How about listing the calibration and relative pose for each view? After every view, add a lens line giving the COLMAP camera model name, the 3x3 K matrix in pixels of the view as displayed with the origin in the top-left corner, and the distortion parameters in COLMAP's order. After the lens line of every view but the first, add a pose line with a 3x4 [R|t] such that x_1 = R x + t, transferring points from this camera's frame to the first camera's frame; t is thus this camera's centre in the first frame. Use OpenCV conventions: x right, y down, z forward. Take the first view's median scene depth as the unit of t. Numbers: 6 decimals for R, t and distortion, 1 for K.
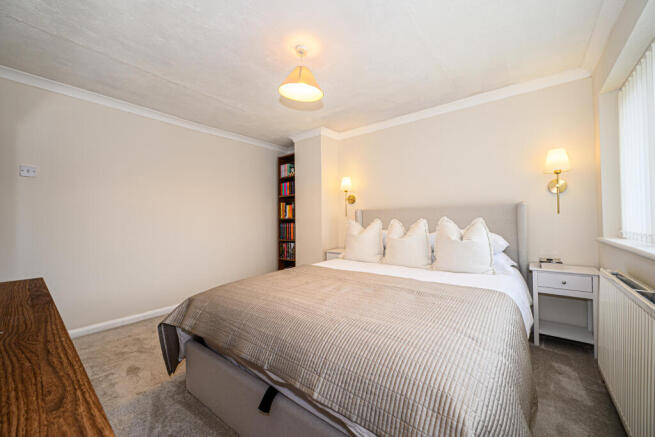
lens RADIAL K [[255.2, 0, 327.3], [0, 255.2, 218.3], [0, 0, 1]] dist [0.001448, 0.000145]
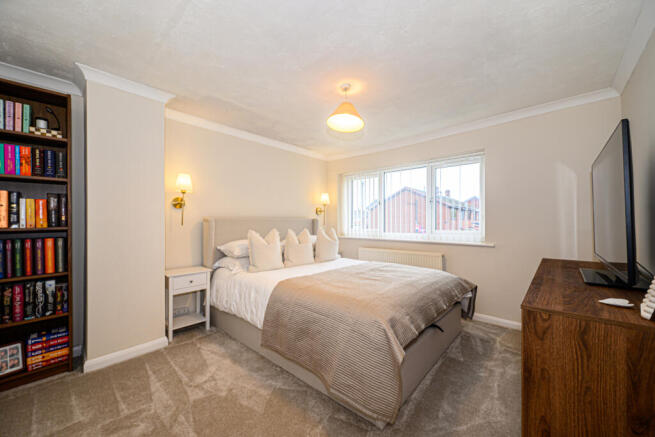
lens RADIAL K [[255.2, 0, 326.8], [0, 255.2, 223.7], [0, 0, 1]] dist [0.001448, 0.000145]
pose [[0.081335, 0.024159, 0.996394, -0.661108], [0.000589, 0.999705, -0.024288, 0.005303], [-0.996687, 0.002563, 0.081297, 0.531207]]
